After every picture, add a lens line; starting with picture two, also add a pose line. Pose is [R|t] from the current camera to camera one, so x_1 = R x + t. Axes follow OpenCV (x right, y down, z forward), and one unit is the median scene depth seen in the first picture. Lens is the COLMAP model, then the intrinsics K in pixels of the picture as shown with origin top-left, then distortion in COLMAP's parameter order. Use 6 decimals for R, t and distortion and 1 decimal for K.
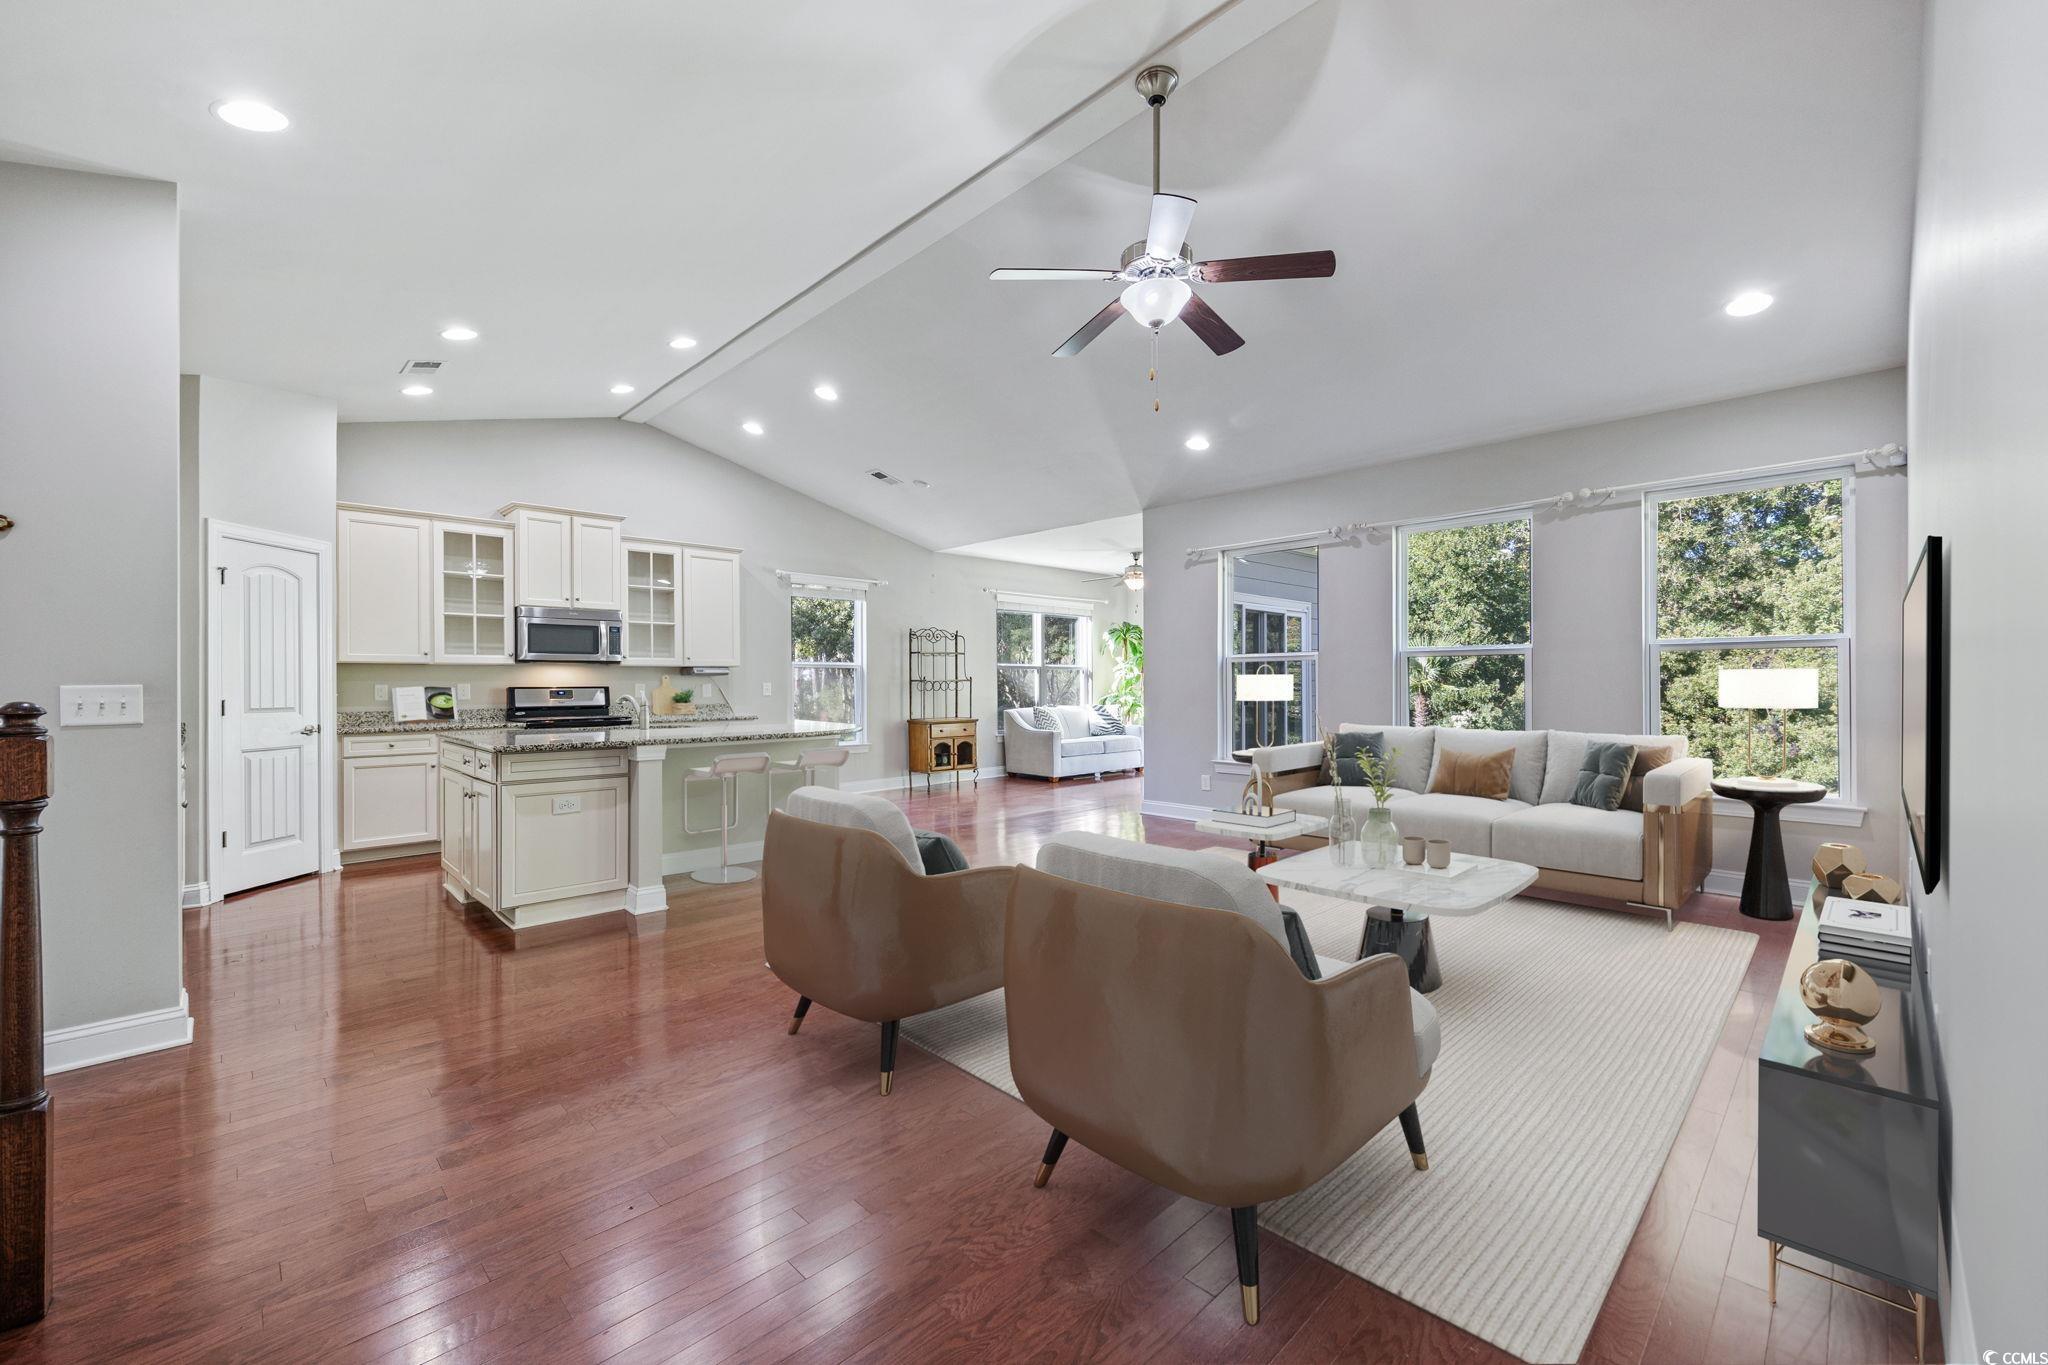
lens RADIAL K [[819.4, 0, 1041.0], [0, 819.4, 681.3], [0, 0, 1]] dist [0.002622, 0.000300]
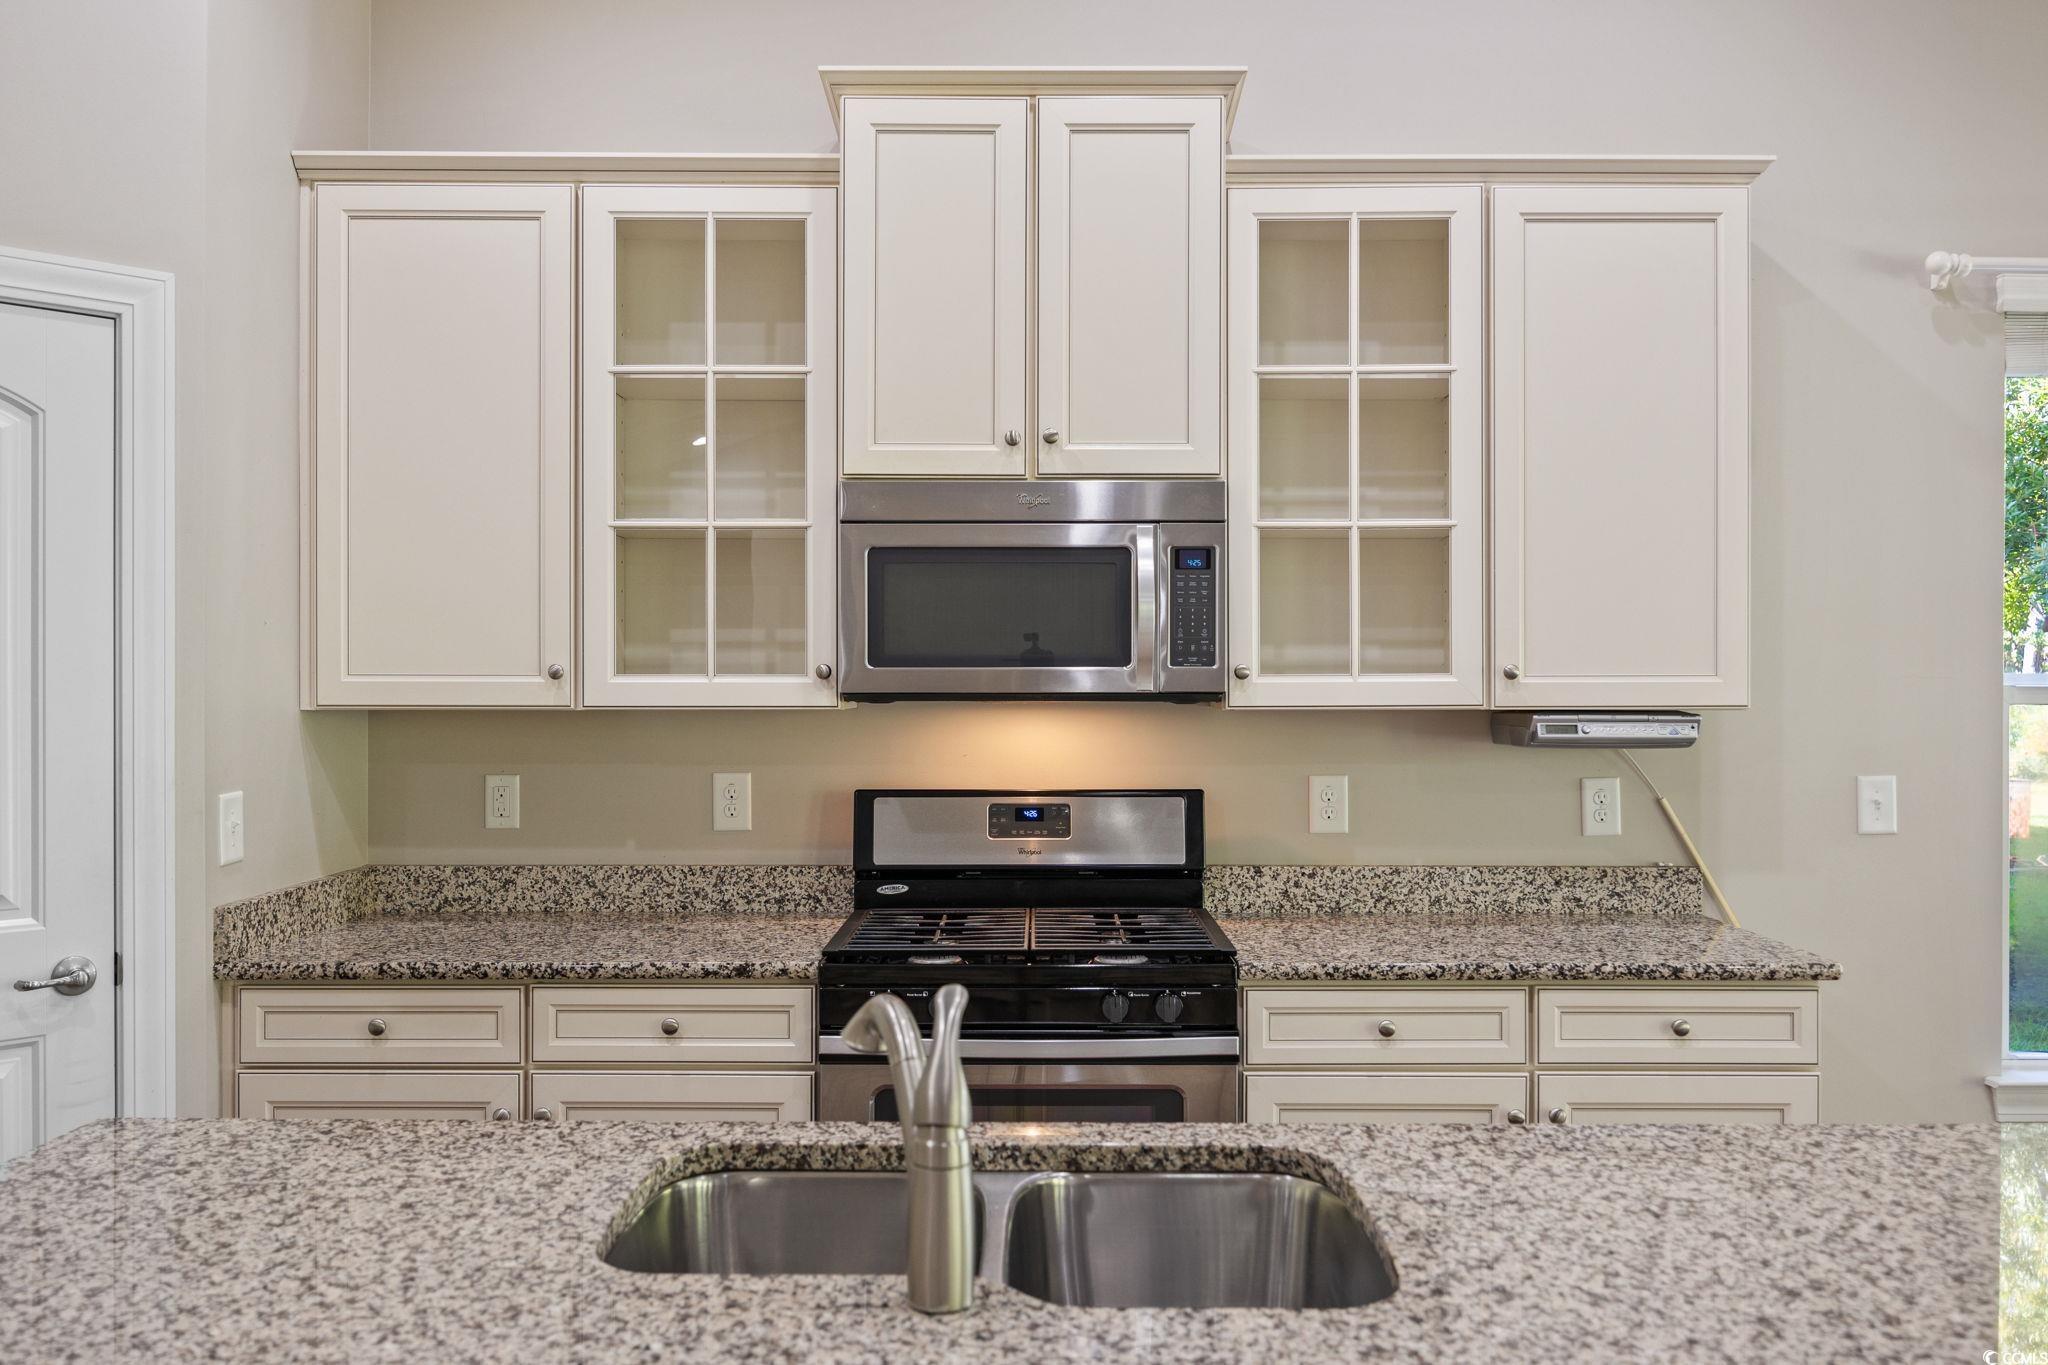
lens RADIAL K [[1626.2, 0, 1016.6], [0, 1626.2, 668.3], [0, 0, 1]] dist [-0.002665, -0.001717]
pose [[0.702176, 0.005124, -0.711985, -0.219565], [-0.004272, 0.999986, 0.002984, -0.032323], [0.711990, 0.000946, 0.702189, 0.623079]]
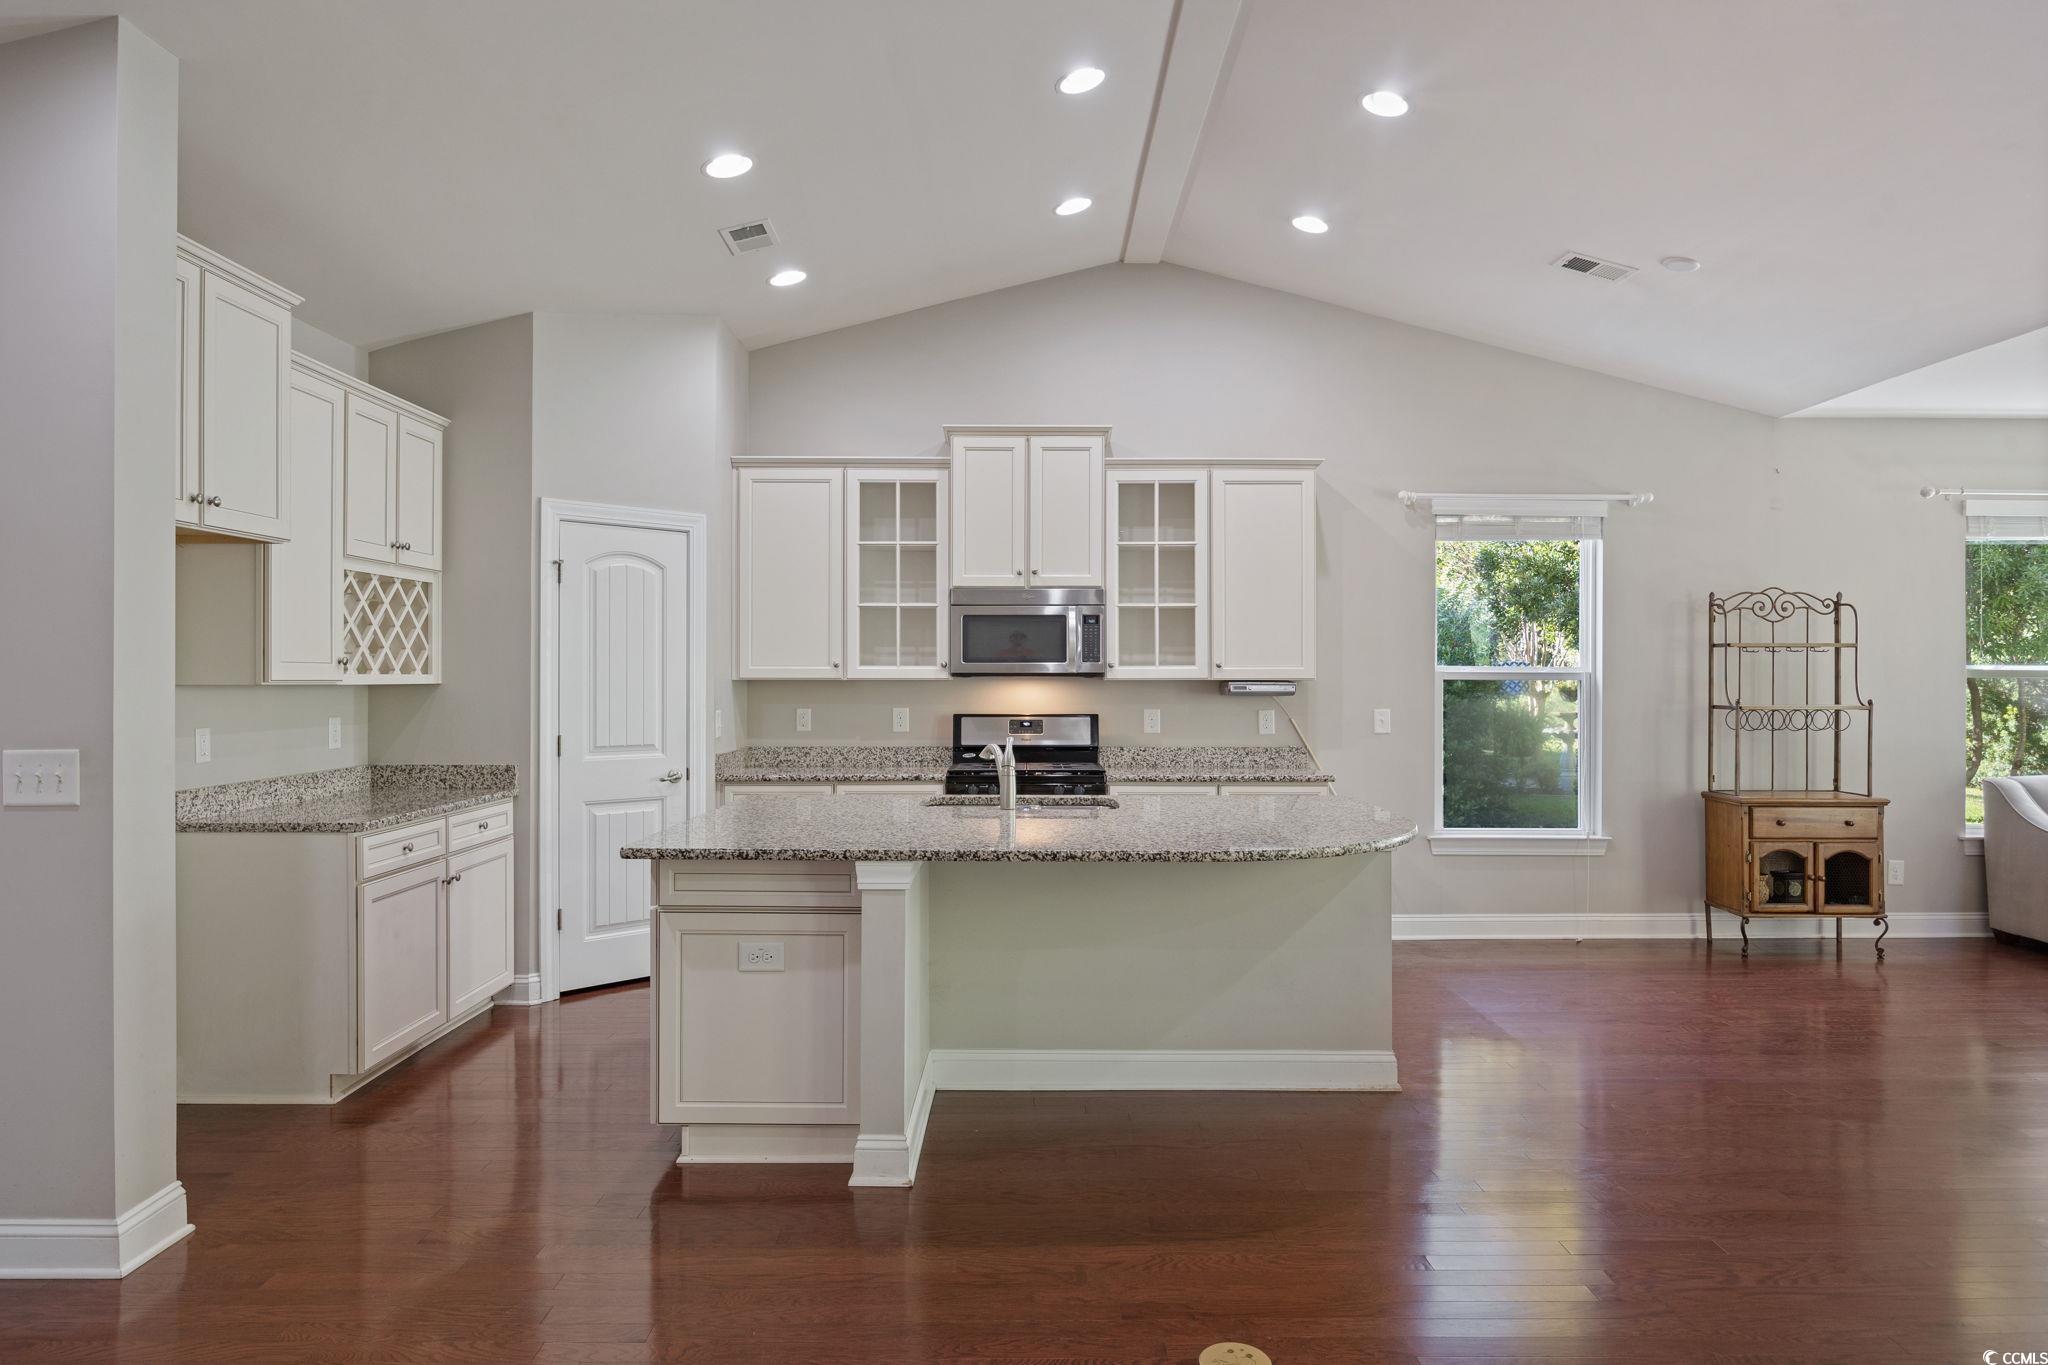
lens RADIAL K [[1278.4, 0, 1026.4], [0, 1278.4, 679.0], [0, 0, 1]] dist [-0.009979, -0.006056]
pose [[0.712780, 0.007663, -0.701345, 0.090427], [-0.004616, 0.999970, 0.006234, -0.025422], [0.701372, -0.001206, 0.712794, 0.303554]]
